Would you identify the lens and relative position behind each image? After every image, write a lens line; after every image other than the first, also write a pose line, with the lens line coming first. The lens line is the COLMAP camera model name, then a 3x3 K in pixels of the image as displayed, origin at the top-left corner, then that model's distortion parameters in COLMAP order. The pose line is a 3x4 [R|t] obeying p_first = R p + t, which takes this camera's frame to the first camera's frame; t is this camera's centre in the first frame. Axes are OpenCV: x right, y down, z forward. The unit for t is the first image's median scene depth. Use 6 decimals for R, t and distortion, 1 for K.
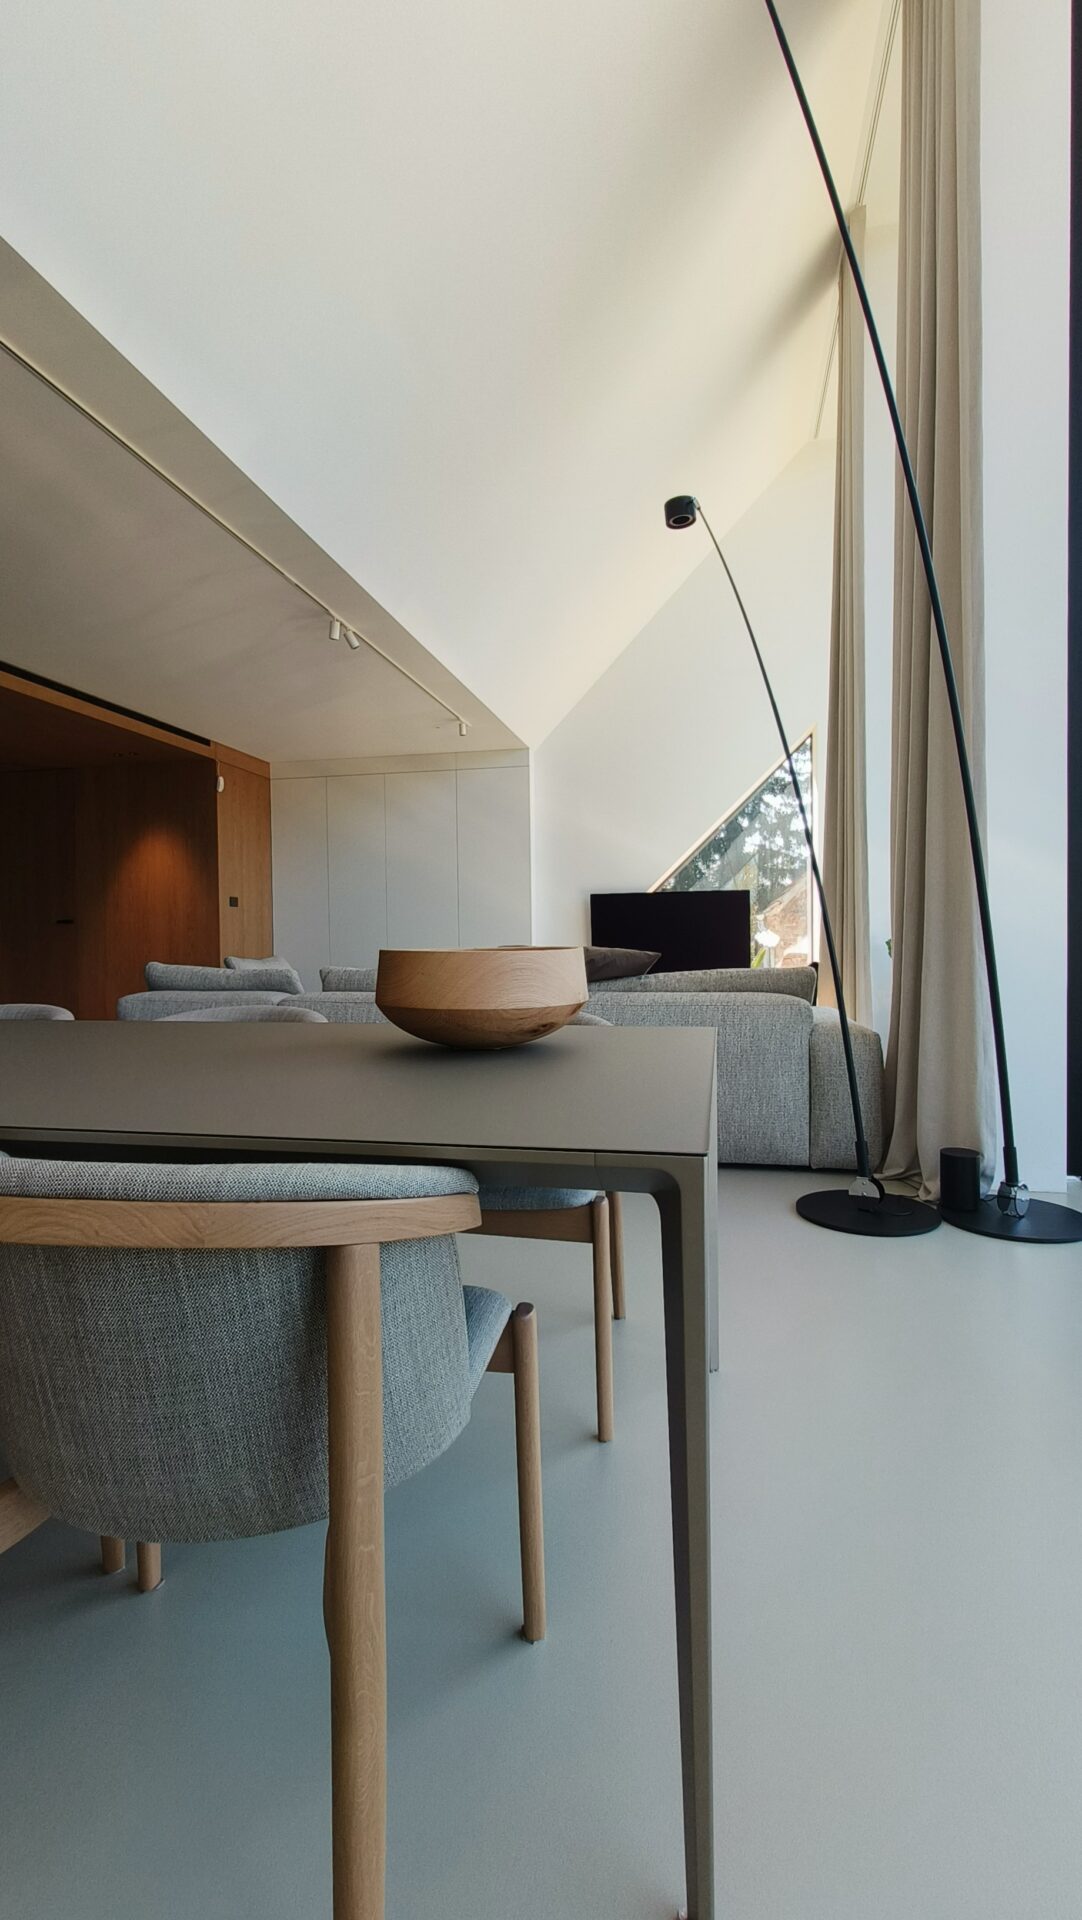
lens RADIAL K [[873.4, 0, 538.4], [0, 873.4, 962.9], [0, 0, 1]] dist [-0.000337, -0.000106]
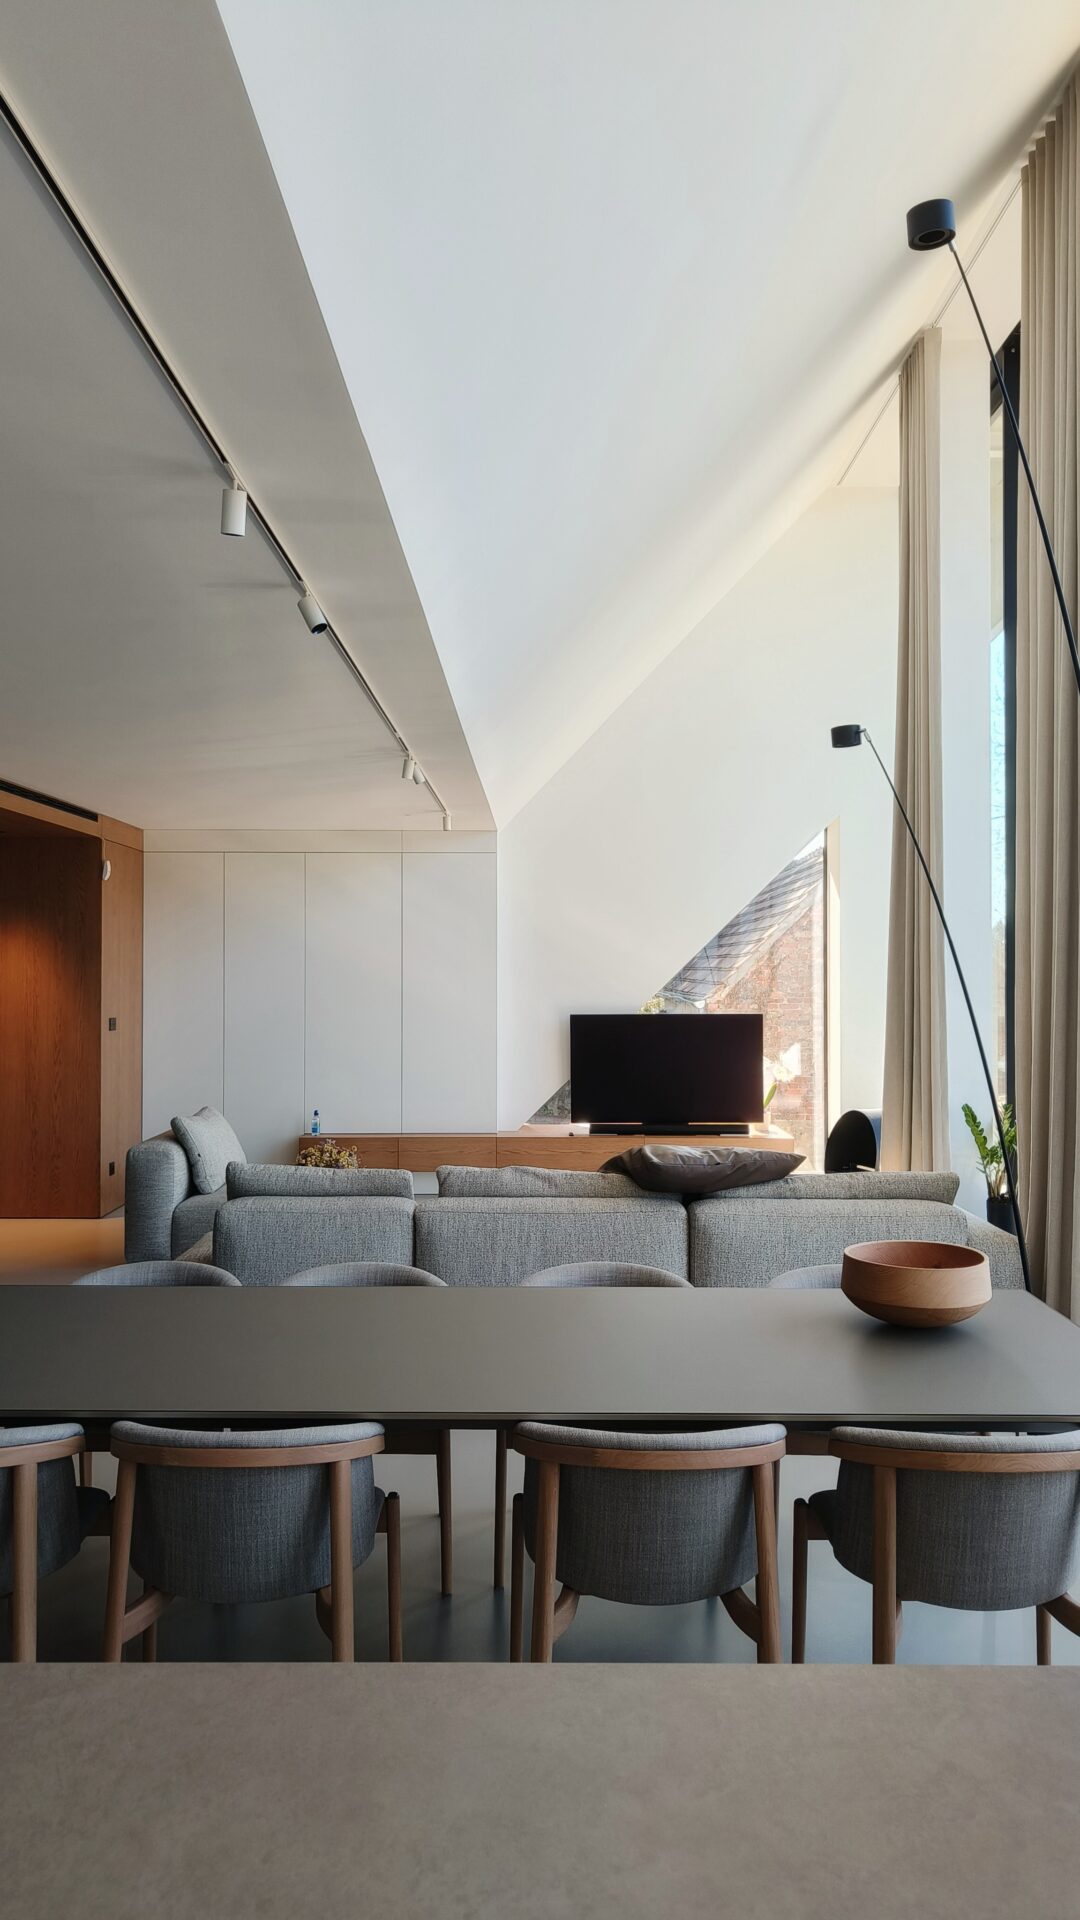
lens RADIAL K [[1362.4, 0, 542.5], [0, 1362.4, 960.9], [0, 0, 1]] dist [0.007012, 0.000059]
pose [[0.977660, 0.018266, 0.209395, -0.242597], [-0.010573, 0.999229, -0.037799, -0.086399], [-0.209924, 0.034740, 0.977100, -0.227734]]
